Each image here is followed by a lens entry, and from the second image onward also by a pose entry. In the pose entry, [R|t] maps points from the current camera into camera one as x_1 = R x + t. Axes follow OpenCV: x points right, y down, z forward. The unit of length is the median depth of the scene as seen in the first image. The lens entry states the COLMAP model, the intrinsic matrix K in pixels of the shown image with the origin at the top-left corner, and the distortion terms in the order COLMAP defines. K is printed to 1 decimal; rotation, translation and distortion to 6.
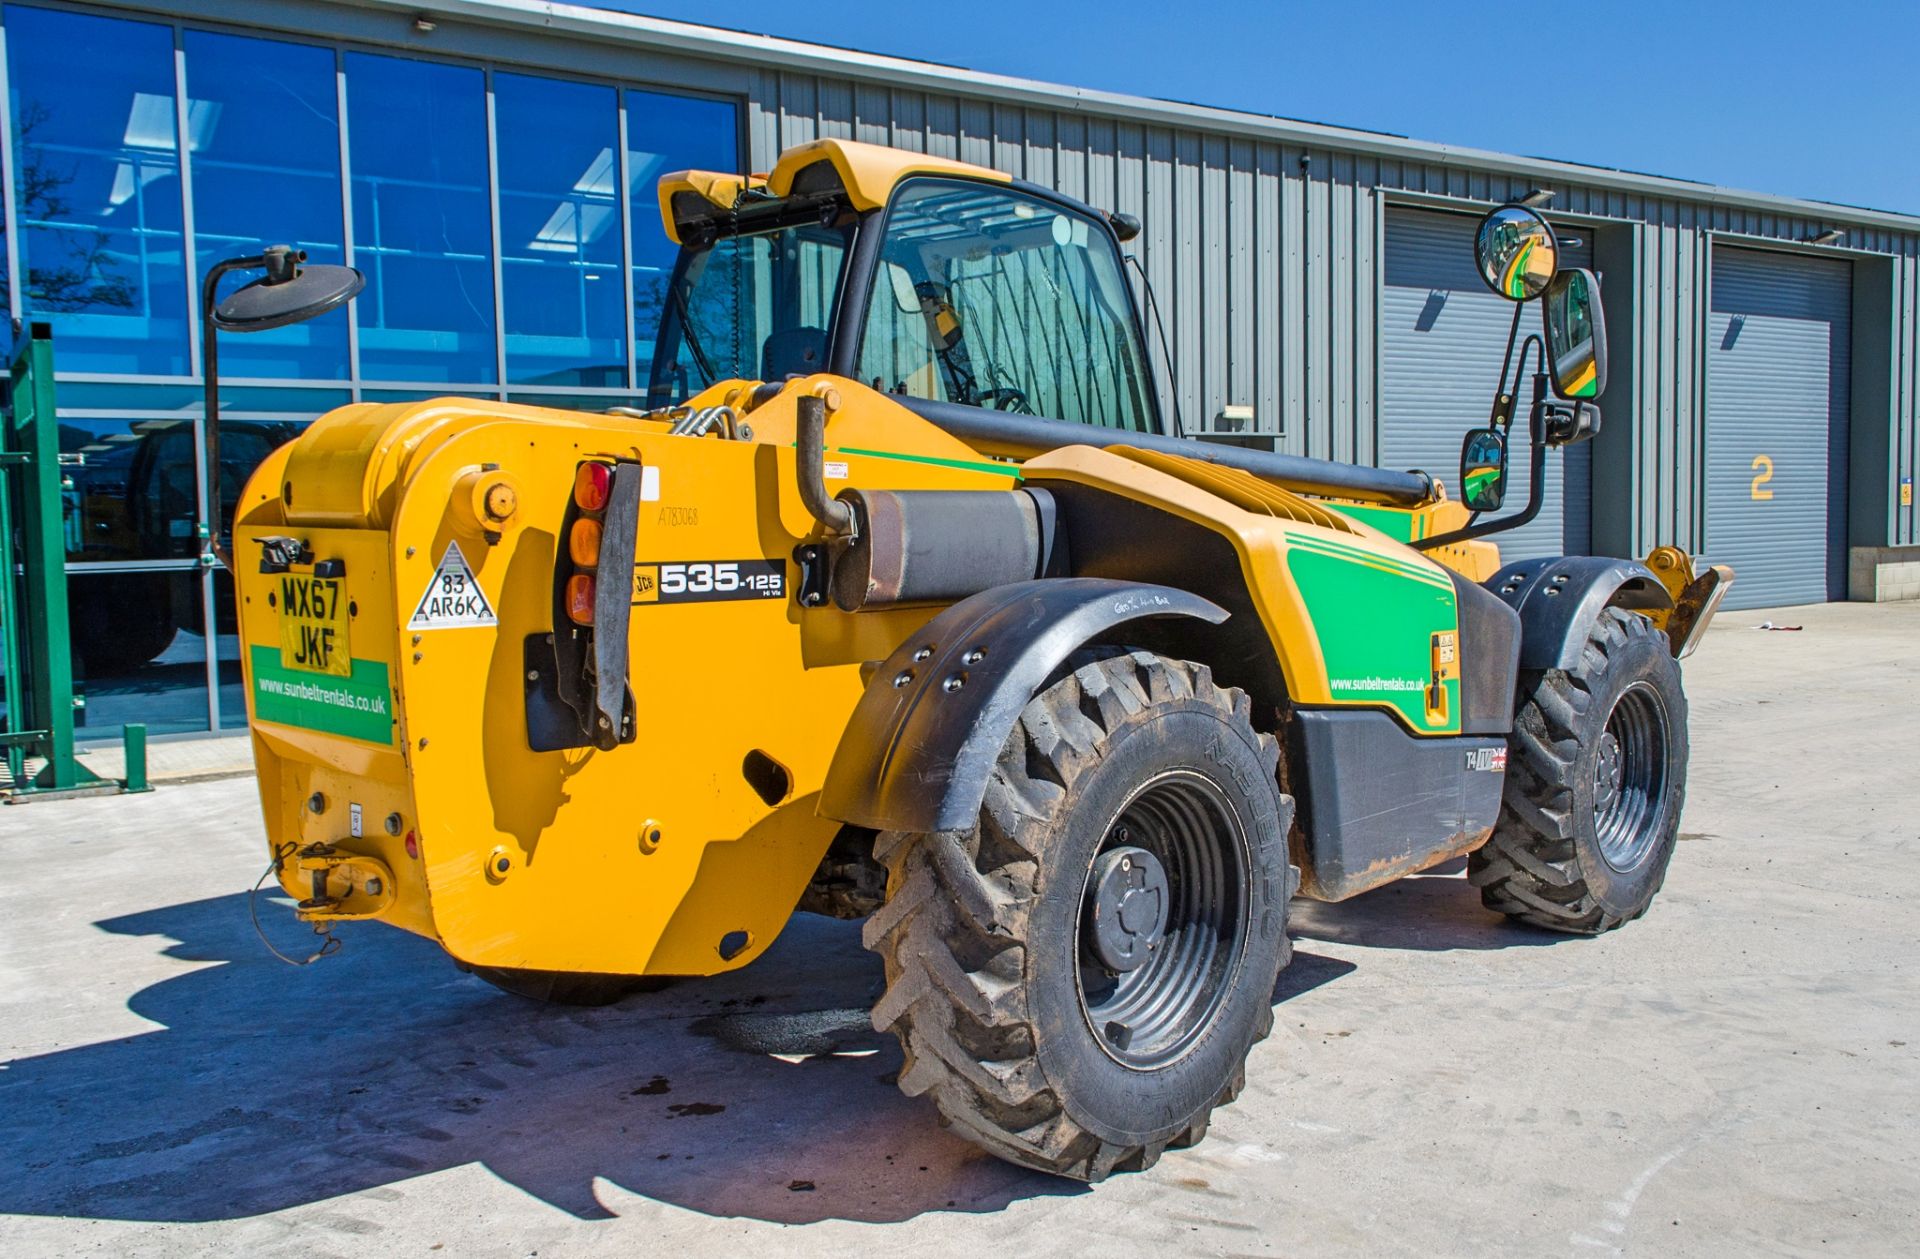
lens RADIAL K [[1638.5, 0, 960.0], [0, 1638.5, 629.5], [0, 0, 1]] dist [0.025582, -0.009227]
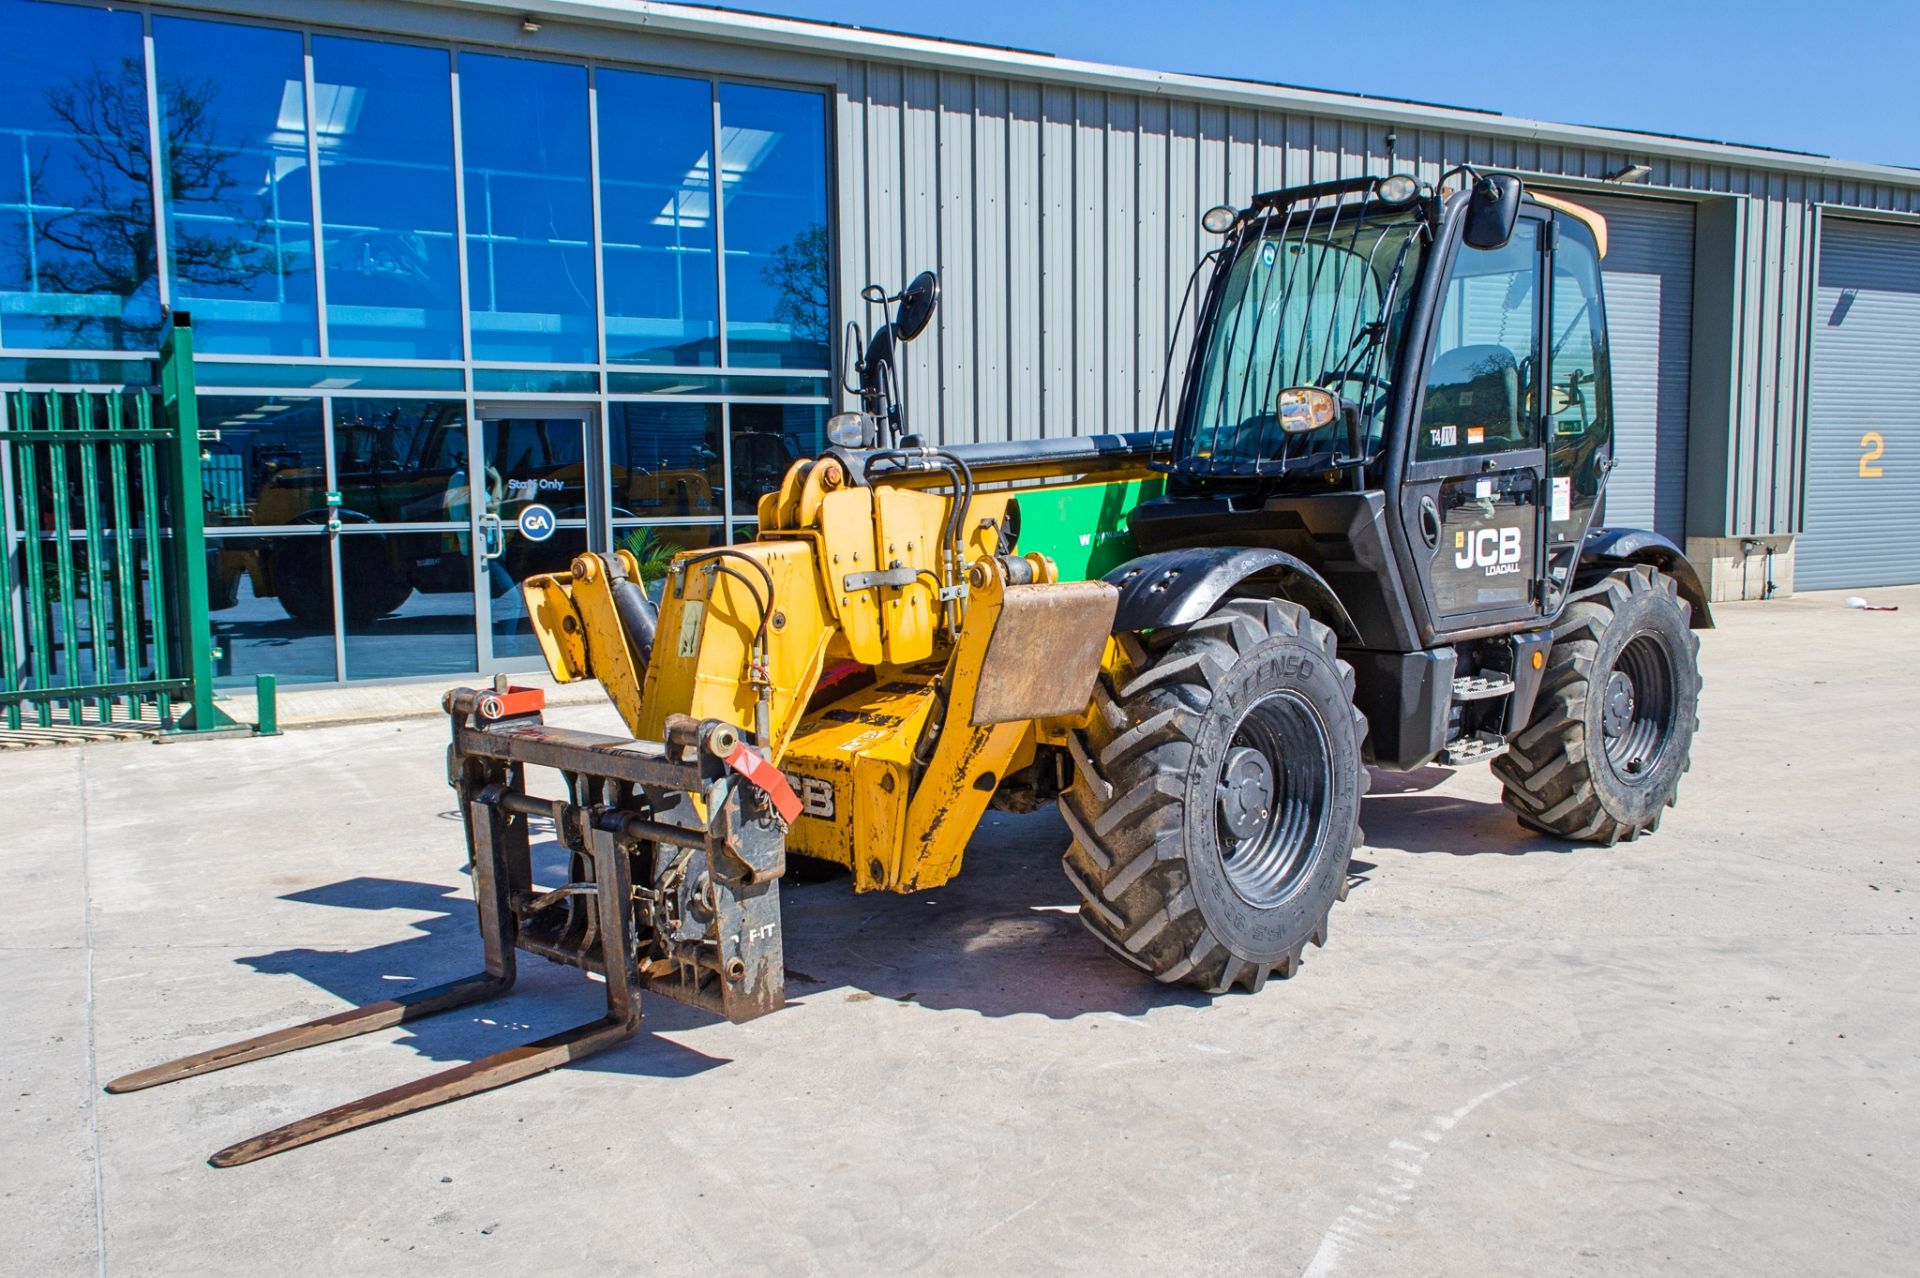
lens RADIAL K [[1622.6, 0, 958.7], [0, 1622.6, 651.9], [0, 0, 1]] dist [0.030964, -0.017916]
pose [[0.996448, 0.017822, -0.082301, 0.099399], [-0.014822, 0.999208, 0.036922, -0.009288], [0.082894, -0.035571, 0.995923, -0.099801]]
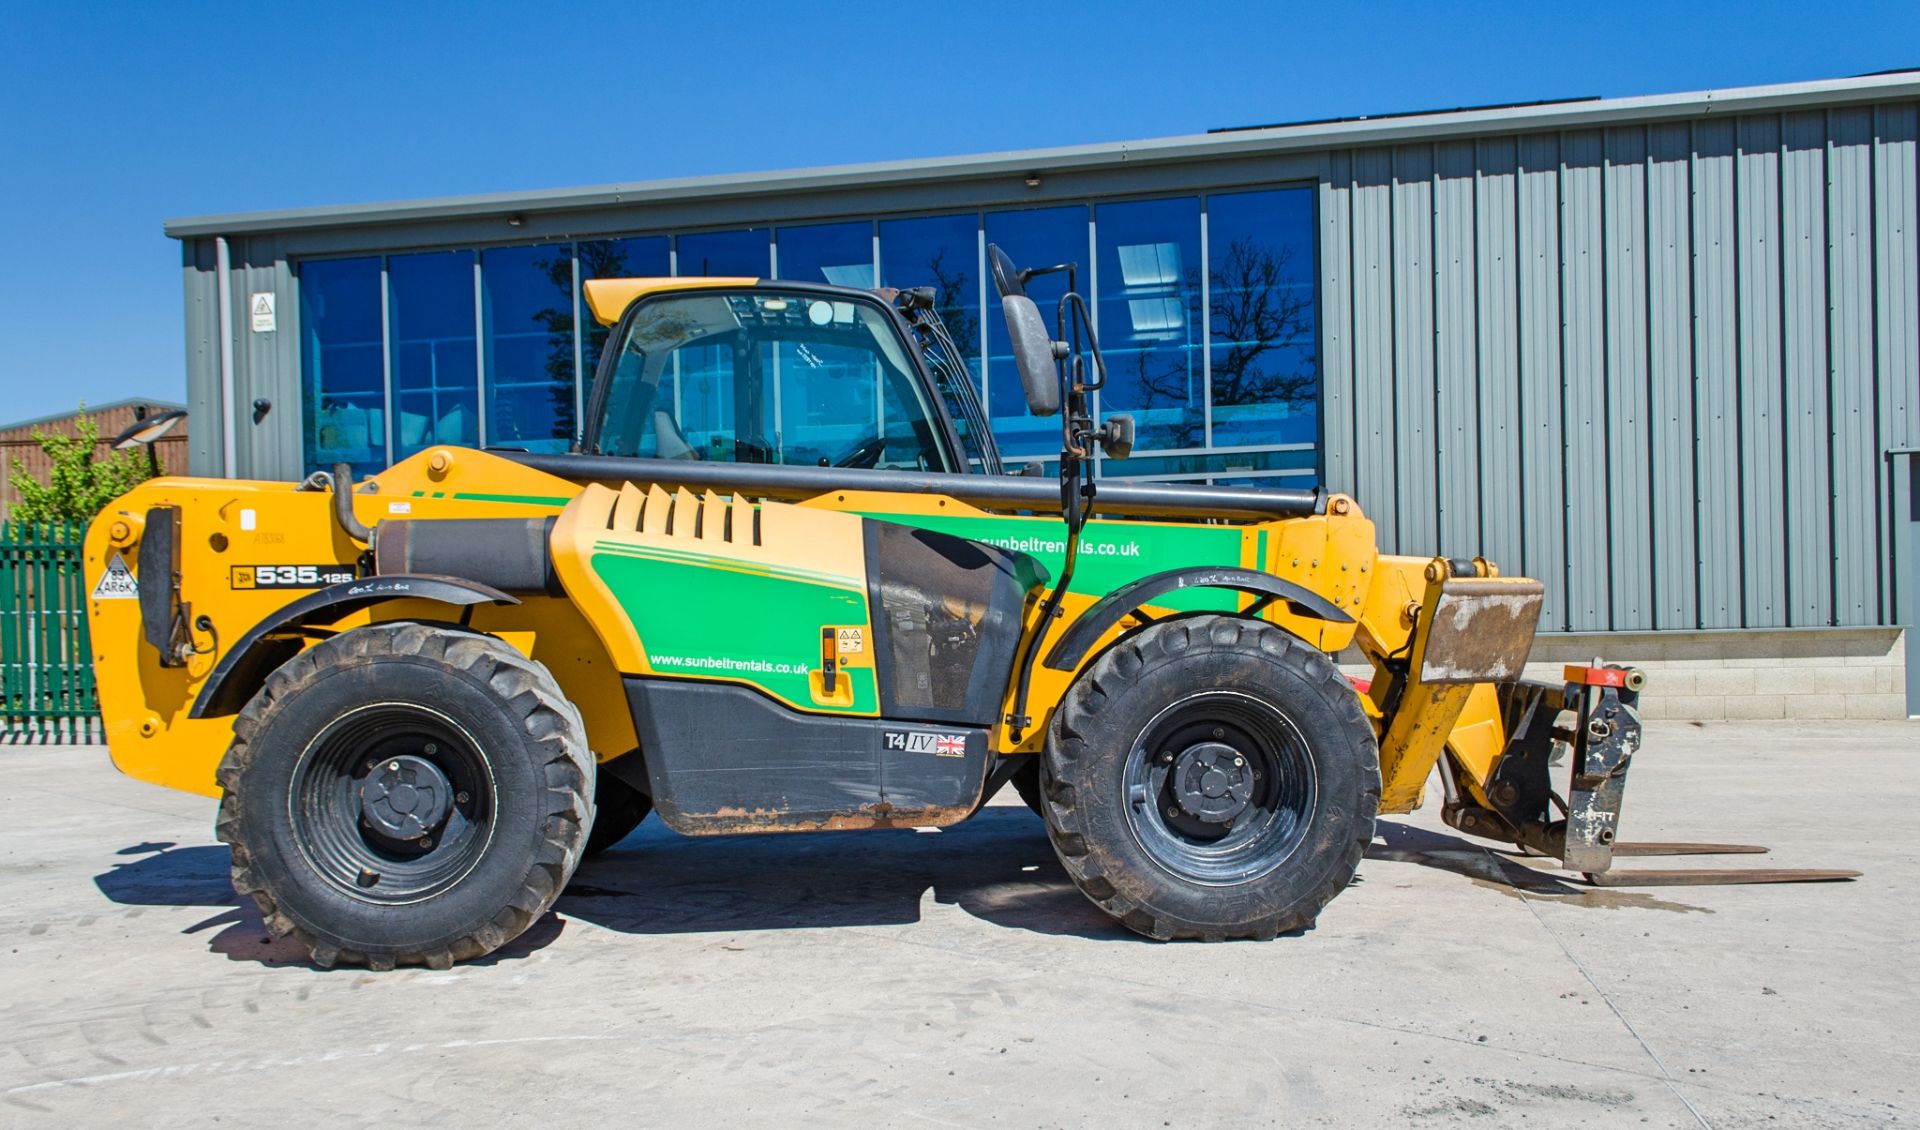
lens RADIAL K [[1505.4, 0, 951.4], [0, 1505.4, 616.2], [0, 0, 1]] dist [0.026187, -0.004971]
pose [[0.708615, 0.009772, -0.705527, 1.017783], [-0.038477, 0.998951, -0.024809, 0.016627], [0.704545, 0.044727, 0.708248, 0.272313]]
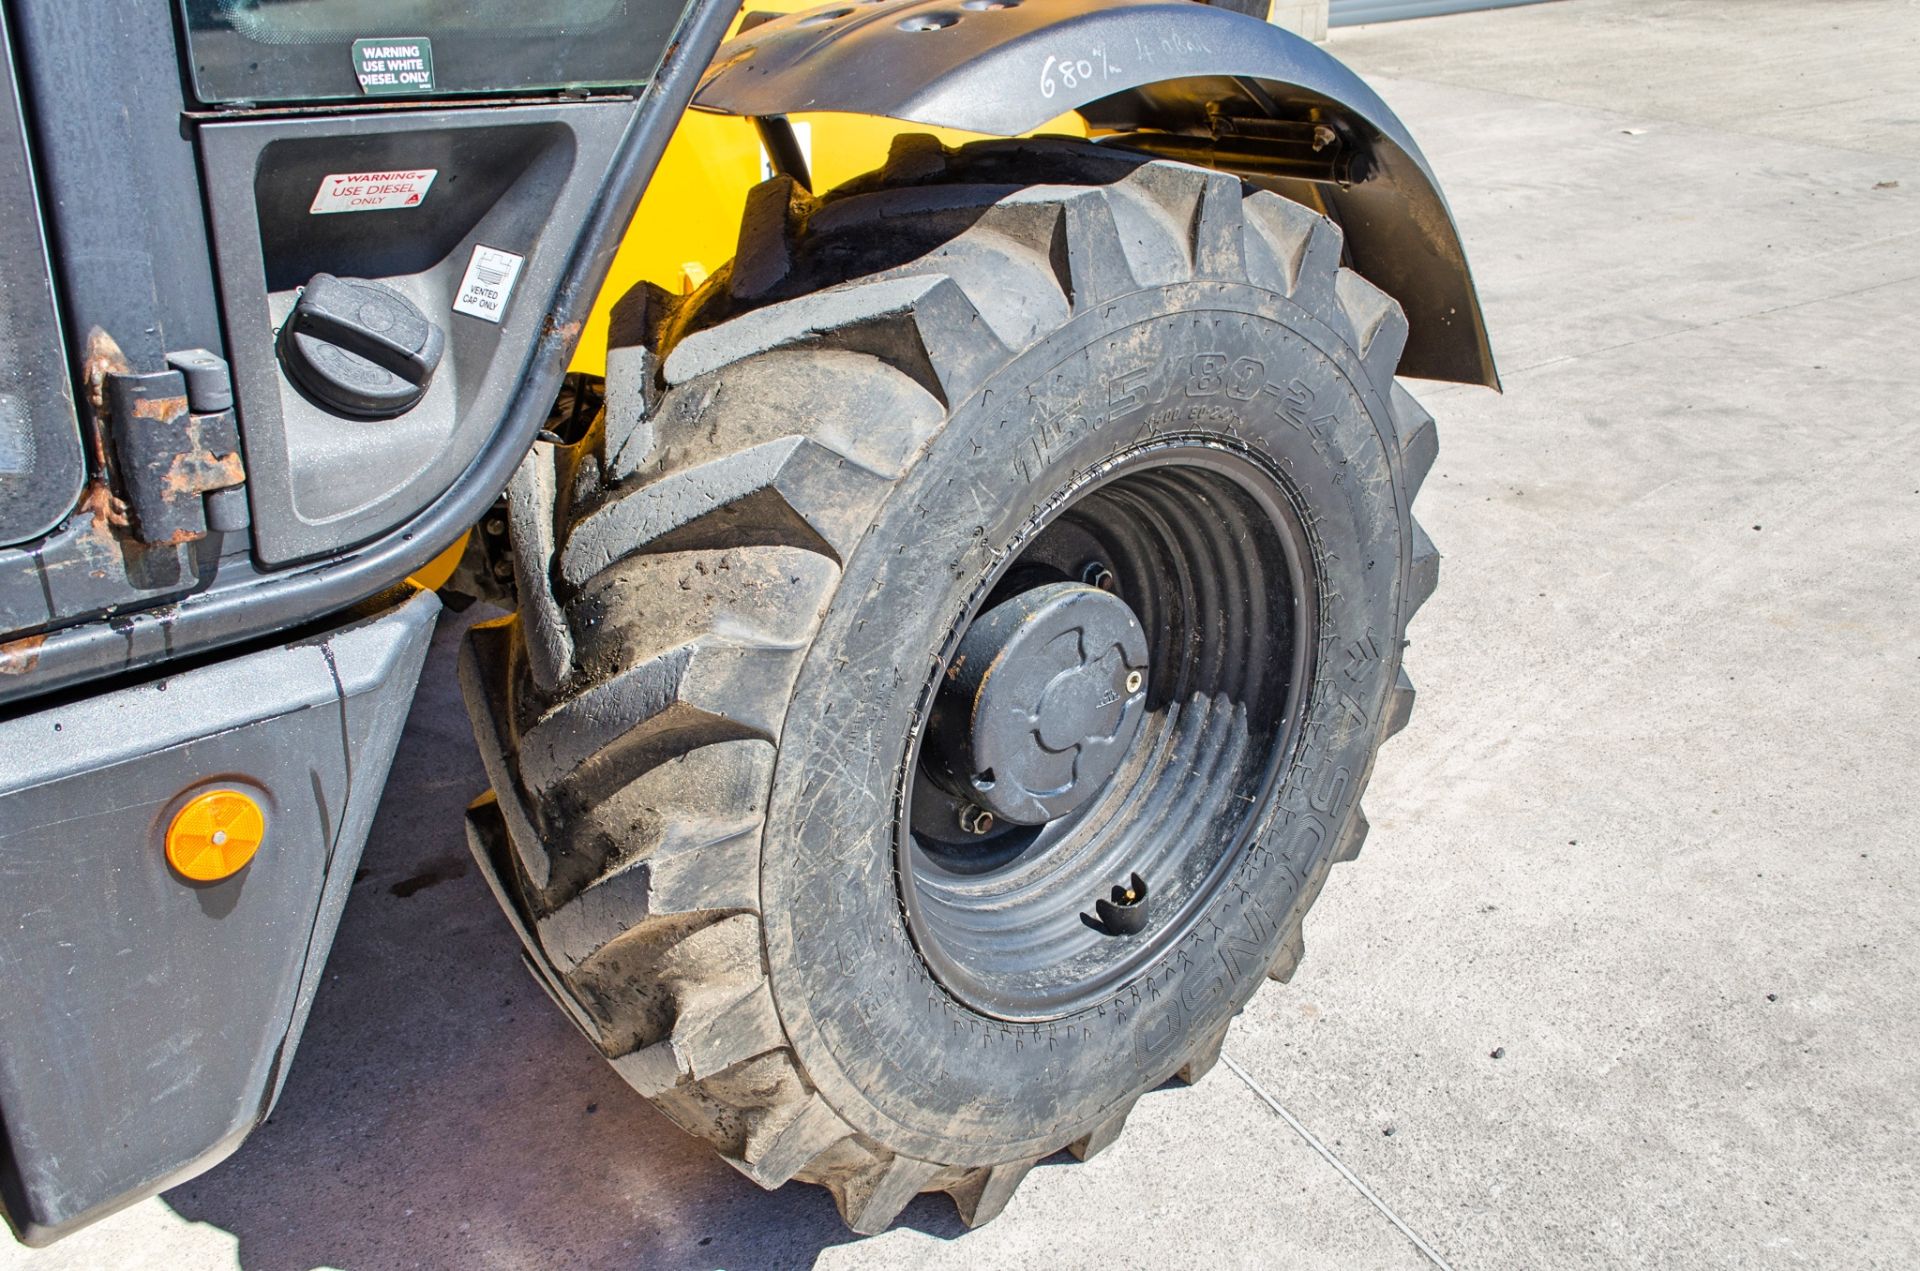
lens RADIAL K [[1595.4, 0, 900.1], [0, 1595.4, 637.6], [0, 0, 1]] dist [0.043348, -0.038227]
pose [[0.993501, 0.060176, -0.096614, 0.524930], [-0.025673, 0.945414, 0.324859, -0.051127], [0.110889, -0.320267, 0.940815, 0.946279]]
